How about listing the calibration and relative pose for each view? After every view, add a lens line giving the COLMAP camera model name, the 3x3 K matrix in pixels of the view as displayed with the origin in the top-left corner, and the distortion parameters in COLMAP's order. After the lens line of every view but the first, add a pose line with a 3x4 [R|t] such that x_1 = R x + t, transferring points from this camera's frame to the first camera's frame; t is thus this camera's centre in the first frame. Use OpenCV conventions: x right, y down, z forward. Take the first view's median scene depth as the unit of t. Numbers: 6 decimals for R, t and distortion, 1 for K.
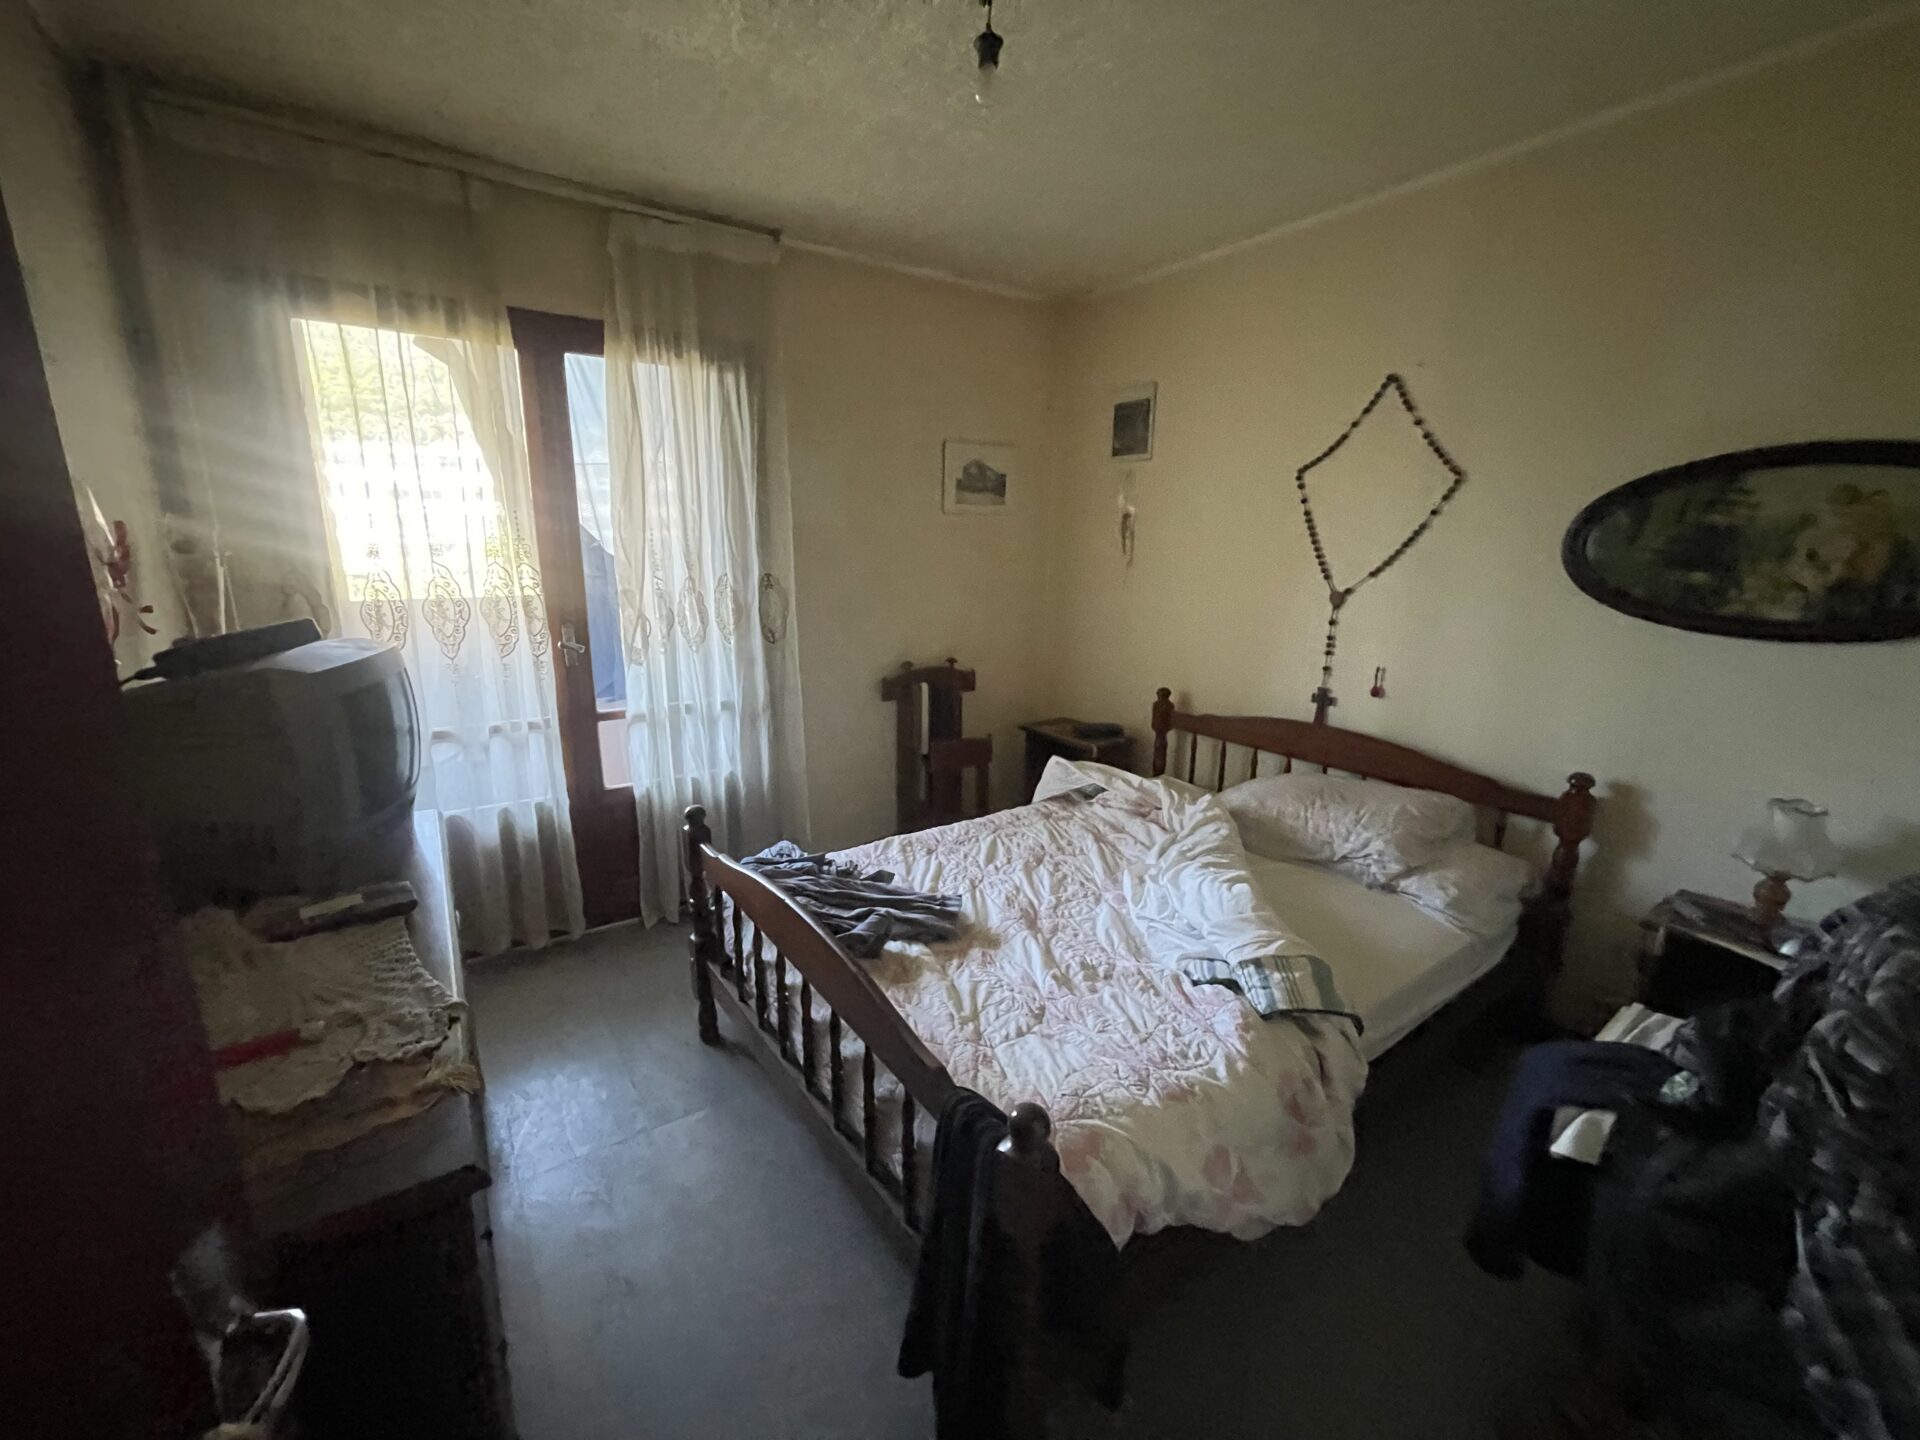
lens RADIAL K [[774.4, 0, 942.2], [0, 774.4, 709.8], [0, 0, 1]] dist [-0.003049, 0.001036]
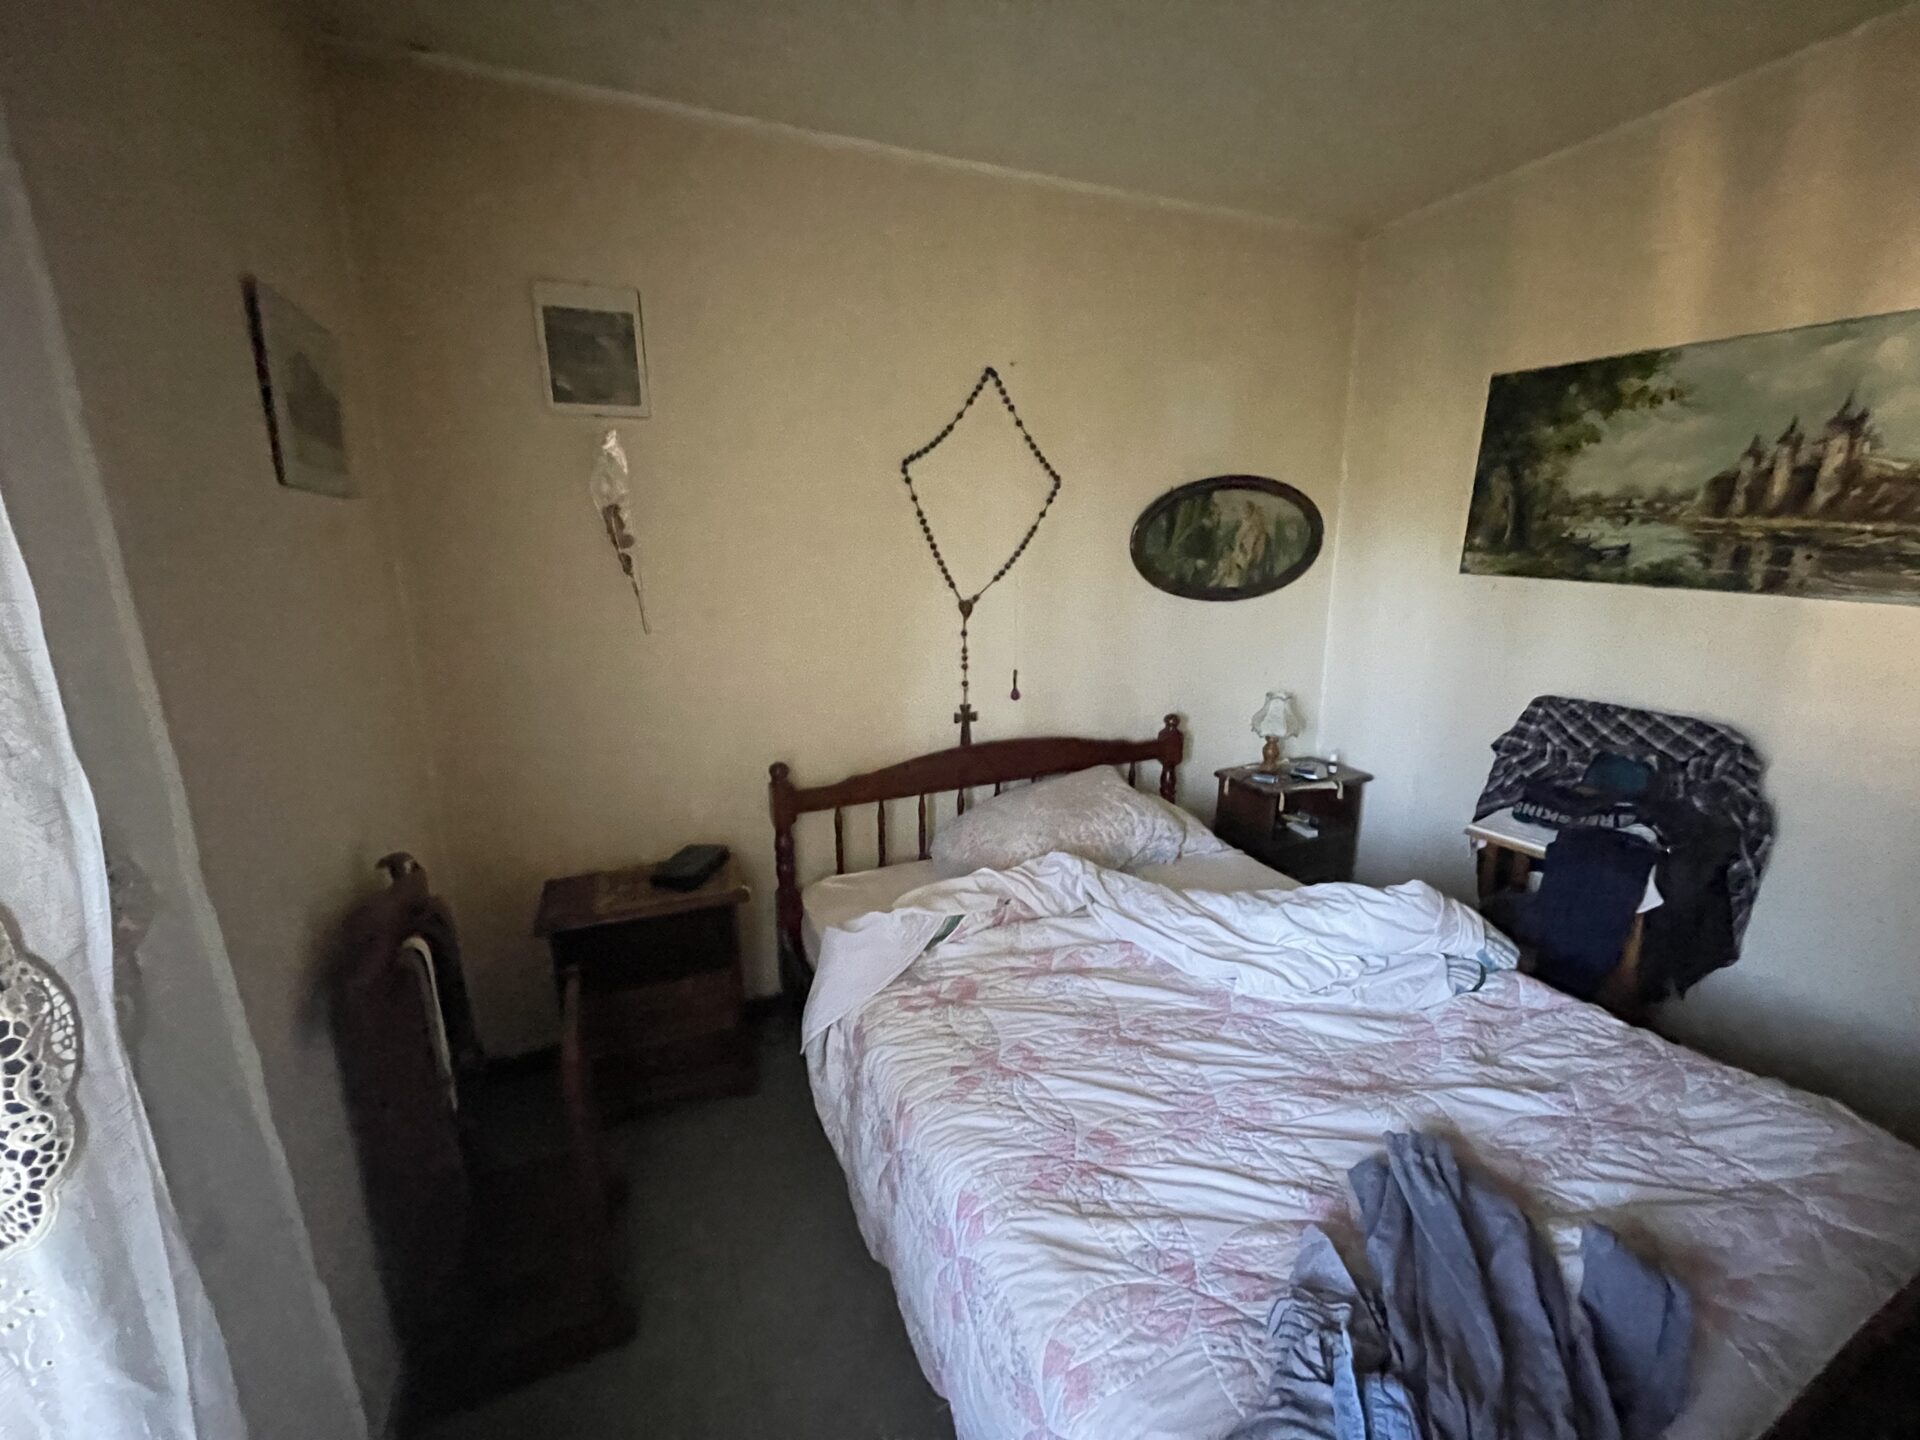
lens RADIAL K [[774.4, 0, 941.8], [0, 774.4, 725.4], [0, 0, 1]] dist [-0.003049, 0.001036]
pose [[0.179782, -0.242277, 0.953405, -0.421407], [0.227770, 0.953111, 0.199252, -0.208159], [-0.956974, 0.181335, 0.226536, 0.880865]]
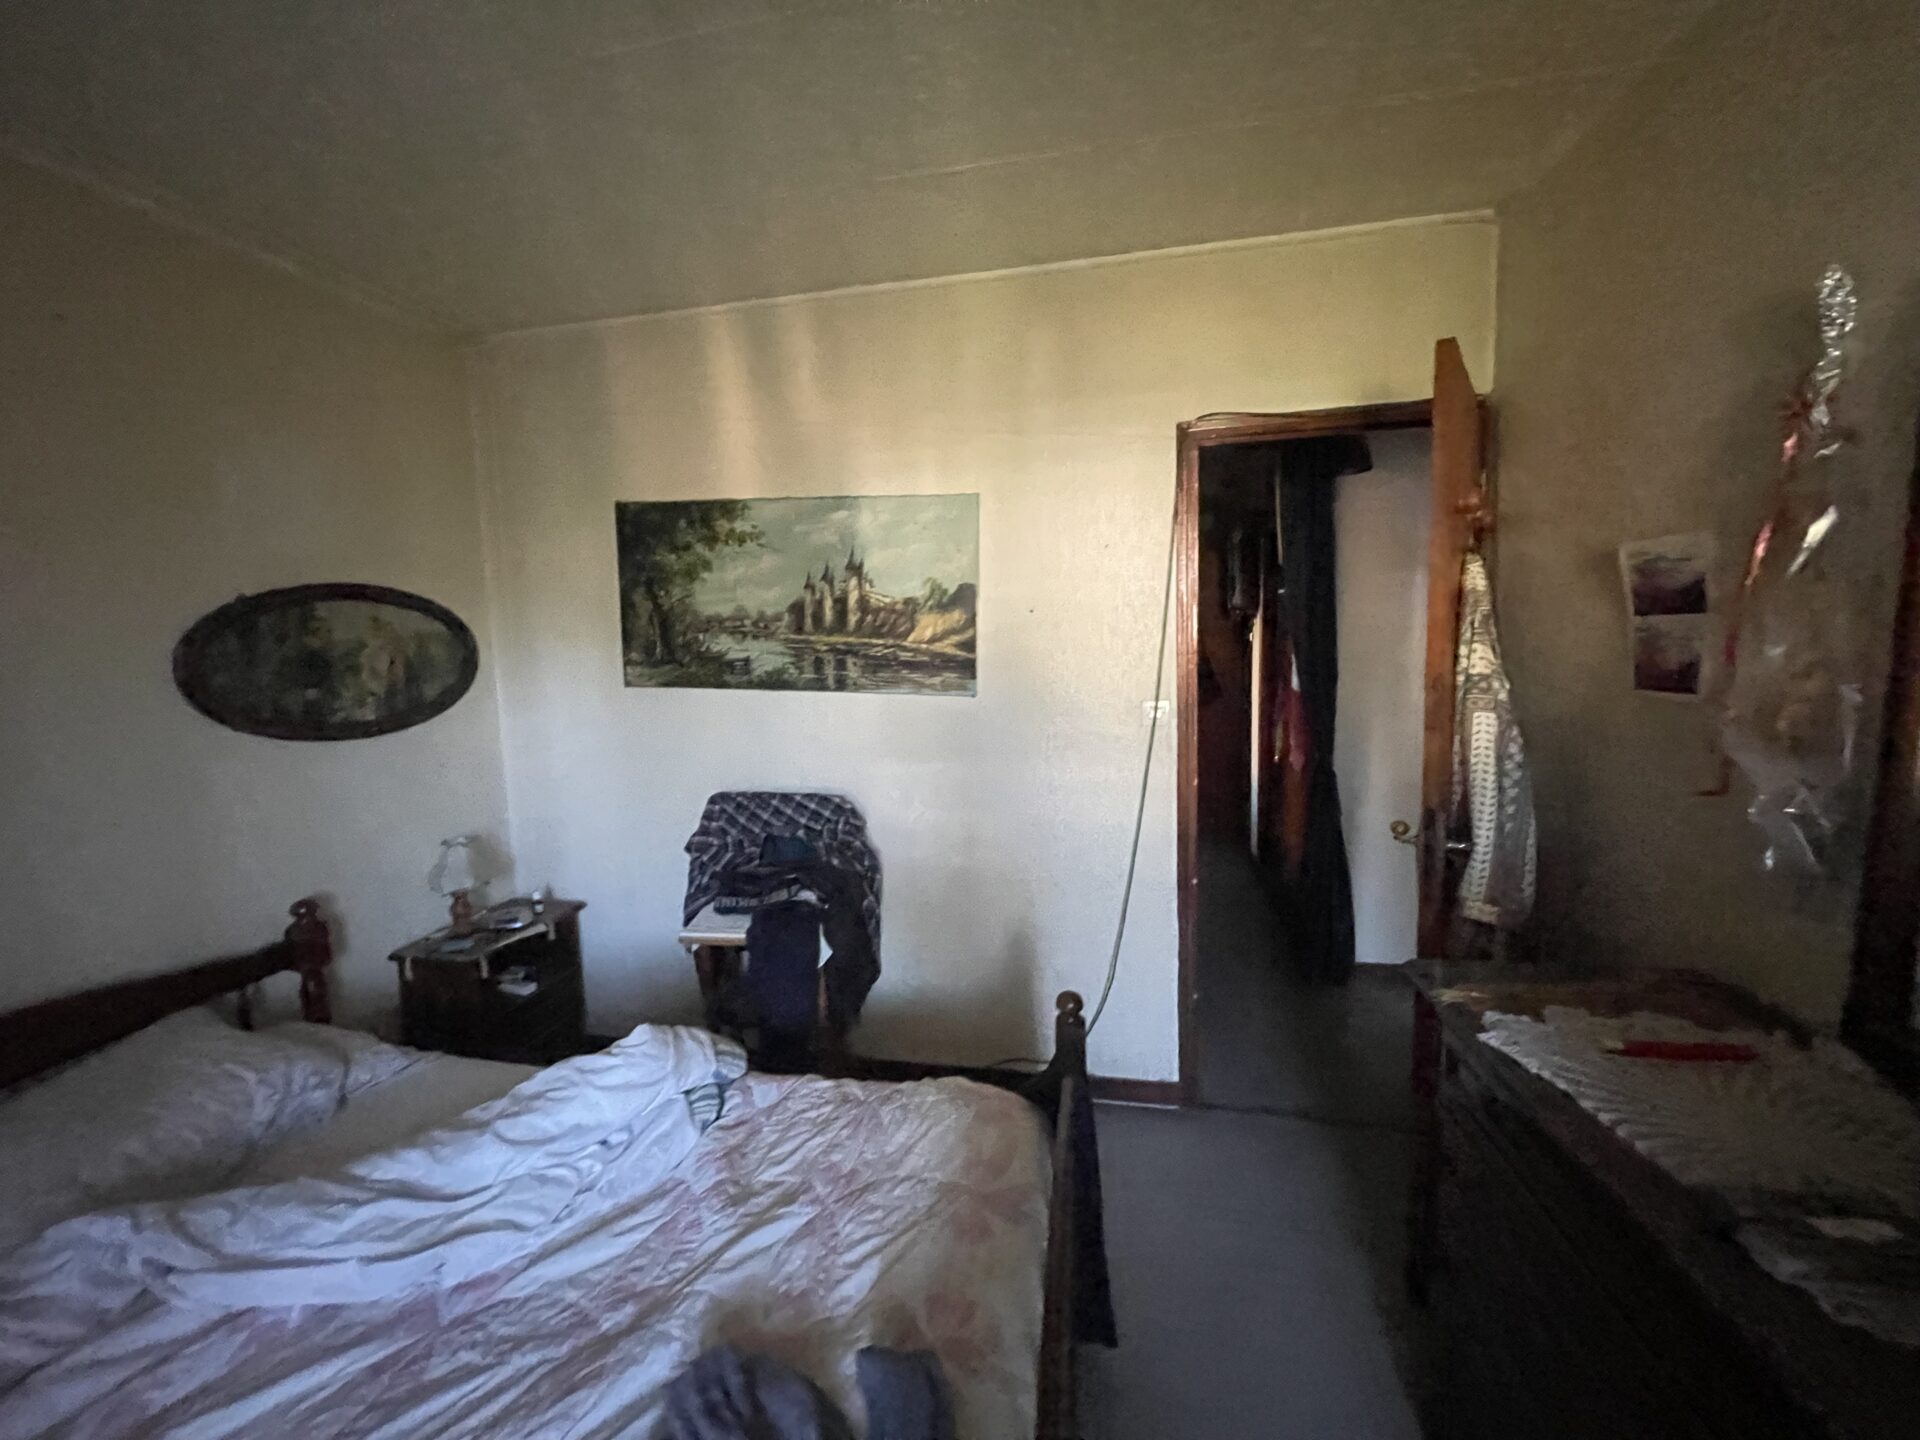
lens RADIAL K [[774.4, 0, 948.8], [0, 774.4, 722.5], [0, 0, 1]] dist [-0.003049, 0.001036]
pose [[-0.706975, -0.075615, 0.703185, -0.324998], [0.170682, 0.946638, 0.273395, -0.205817], [-0.686334, 0.313305, -0.656343, 0.823321]]
